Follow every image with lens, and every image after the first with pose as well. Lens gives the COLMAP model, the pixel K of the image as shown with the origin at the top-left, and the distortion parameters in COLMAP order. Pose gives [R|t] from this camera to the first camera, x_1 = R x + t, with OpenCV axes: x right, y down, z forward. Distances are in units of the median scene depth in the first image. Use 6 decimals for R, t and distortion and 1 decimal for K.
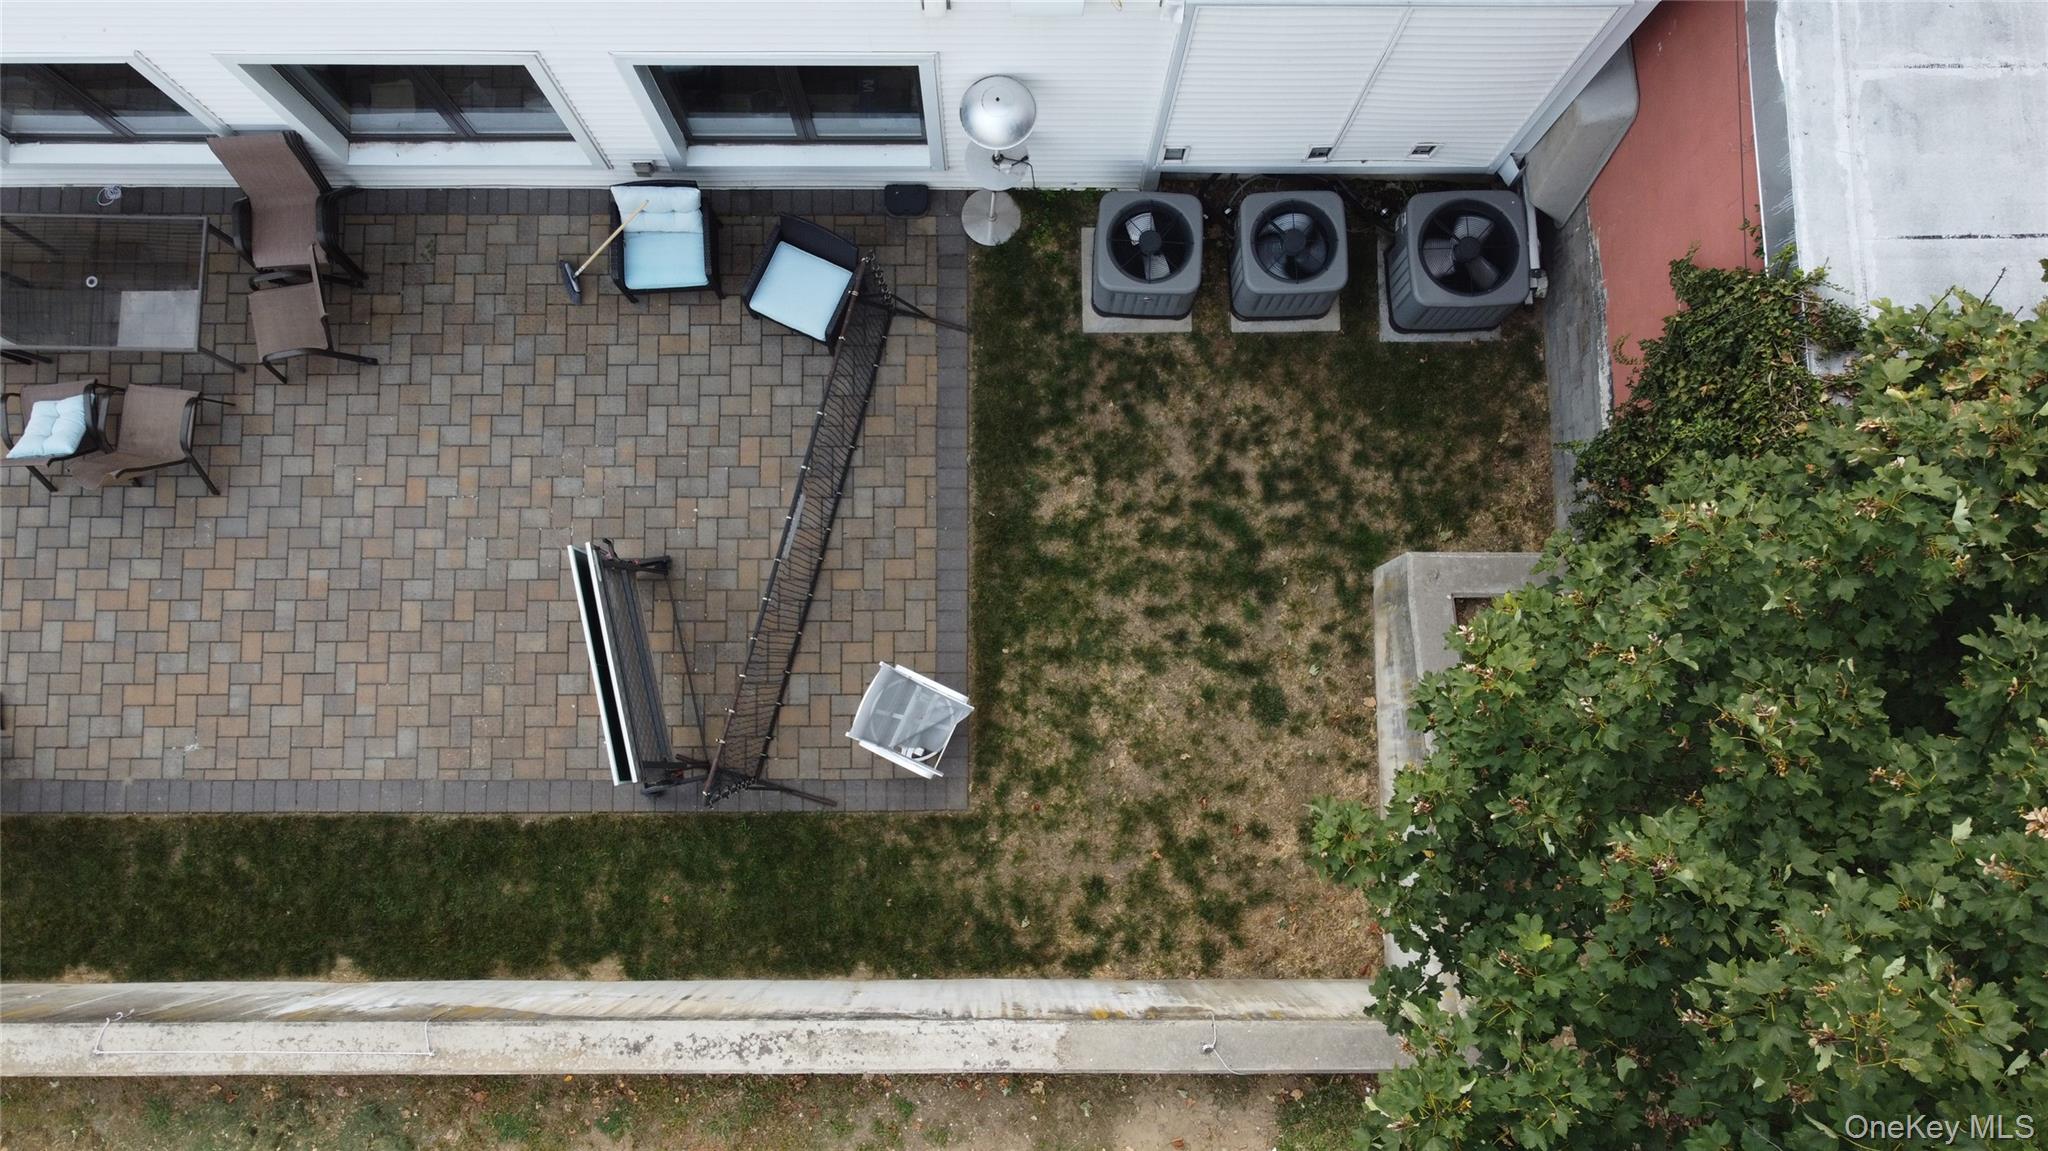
lens RADIAL K [[1558.9, 0, 1020.5], [0, 1558.9, 579.6], [0, 0, 1]] dist [-0.003056, 0.000879]
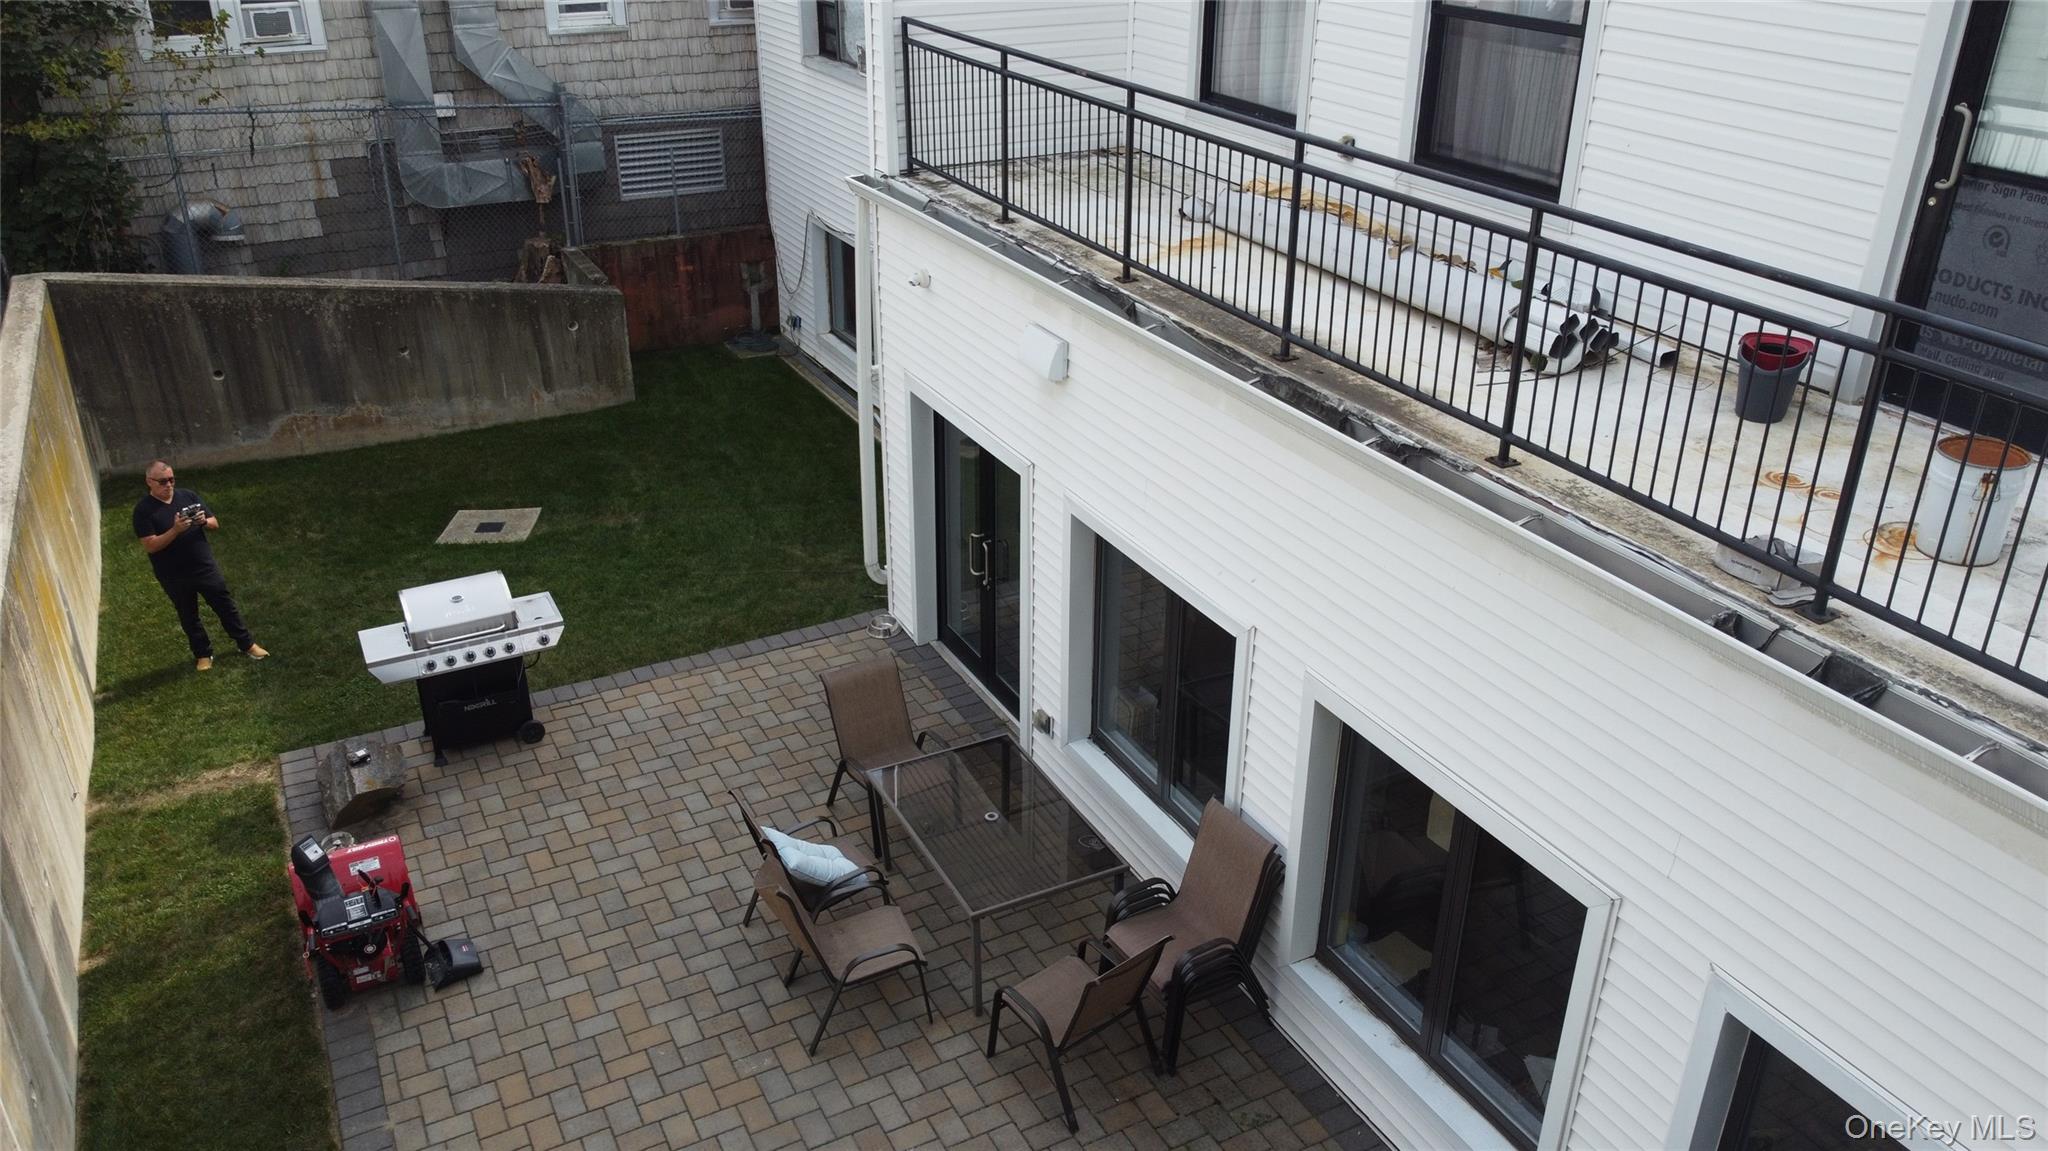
lens RADIAL K [[1558.9, 0, 1020.5], [0, 1558.9, 579.6], [0, 0, 1]] dist [-0.003056, 0.000879]
pose [[0.460101, 0.393114, -0.796096, 0.024923], [-0.881542, 0.309097, -0.356851, 0.051903], [0.105788, 0.865979, 0.488762, 0.467474]]
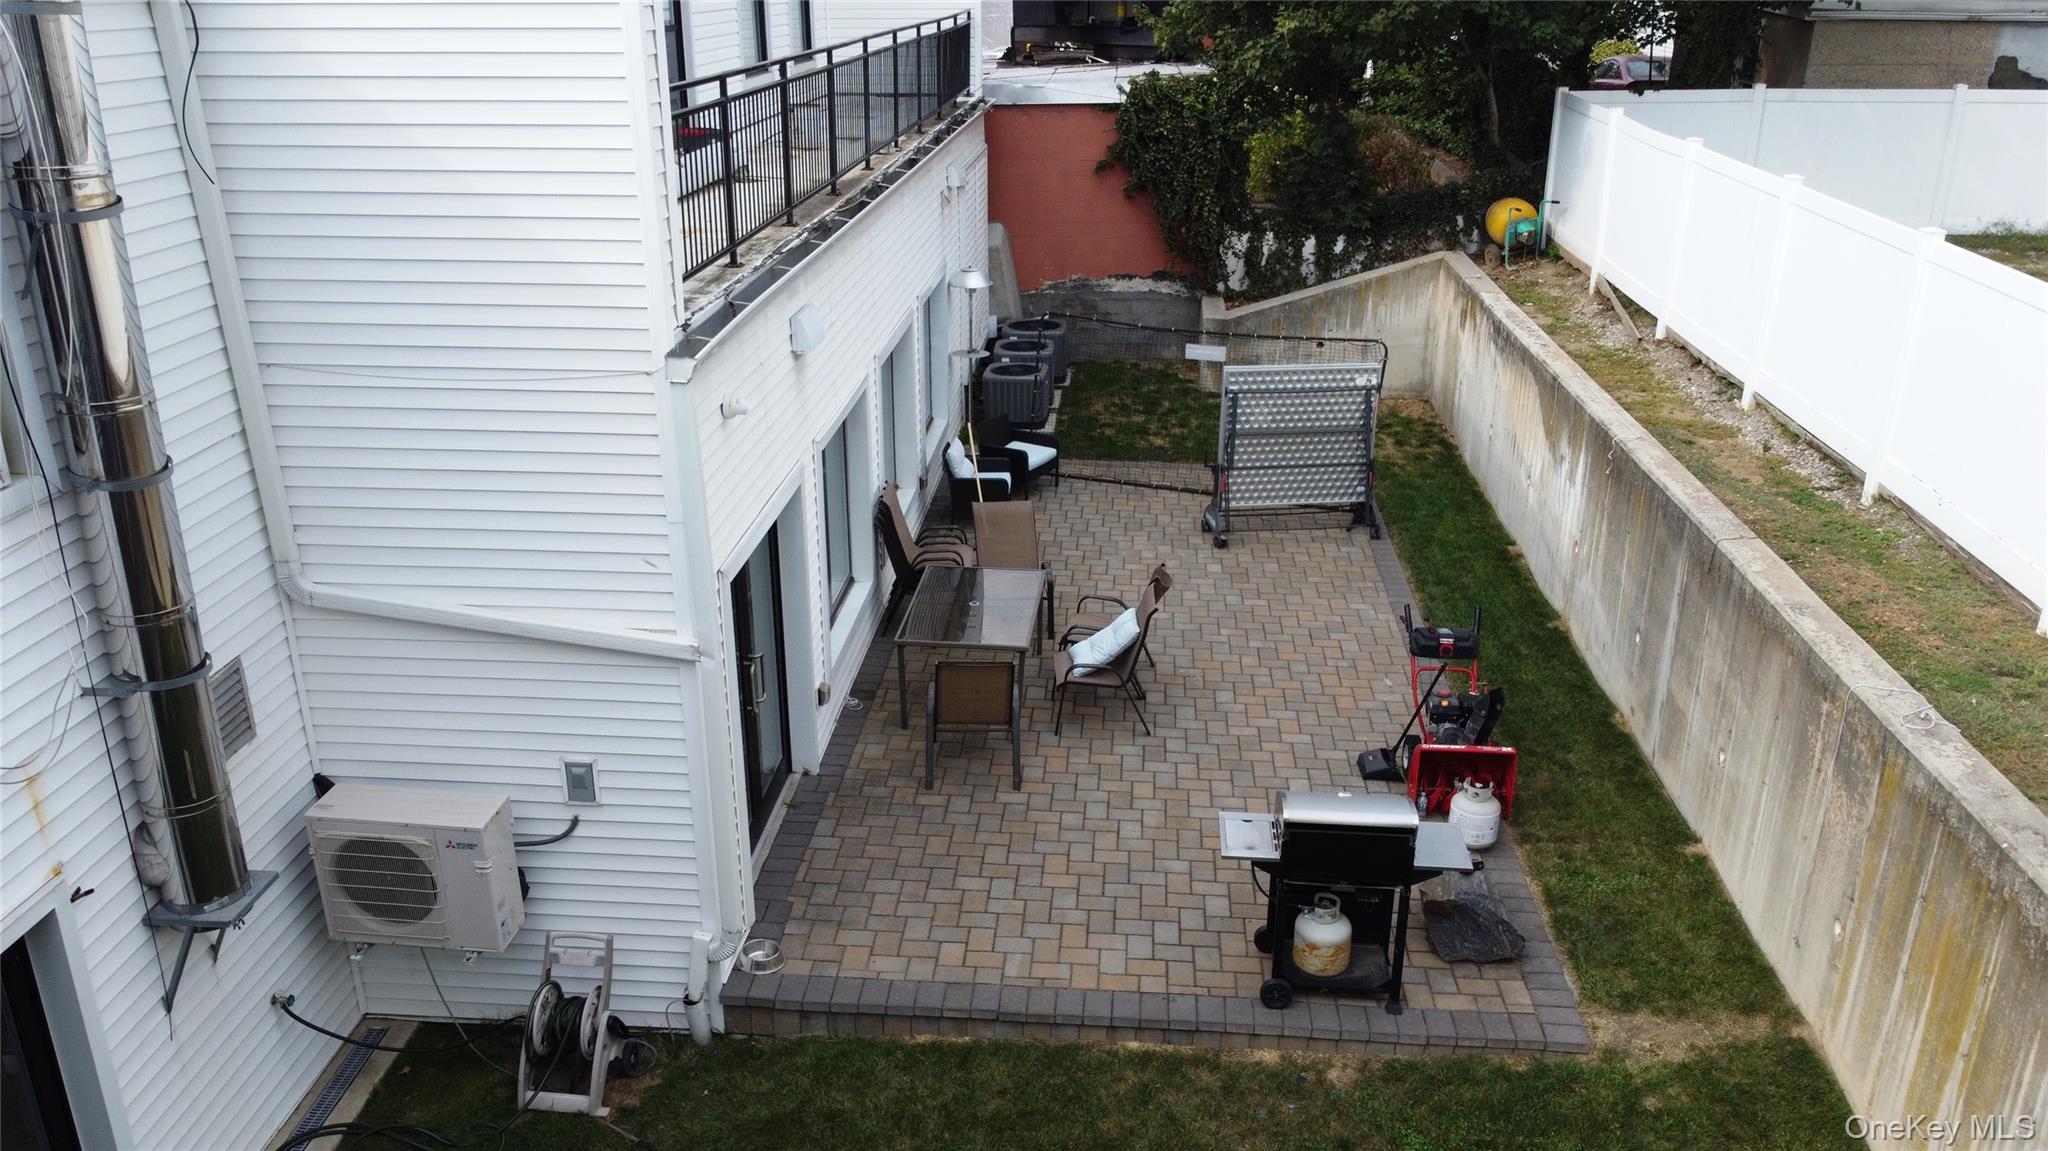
lens RADIAL K [[1558.9, 0, 1020.5], [0, 1558.9, 579.6], [0, 0, 1]] dist [-0.003056, 0.000879]
pose [[0.080852, -0.373466, 0.924114, -1.540052], [0.990001, 0.137612, -0.031003, -0.123685], [-0.115591, 0.917380, 0.380858, 0.545415]]
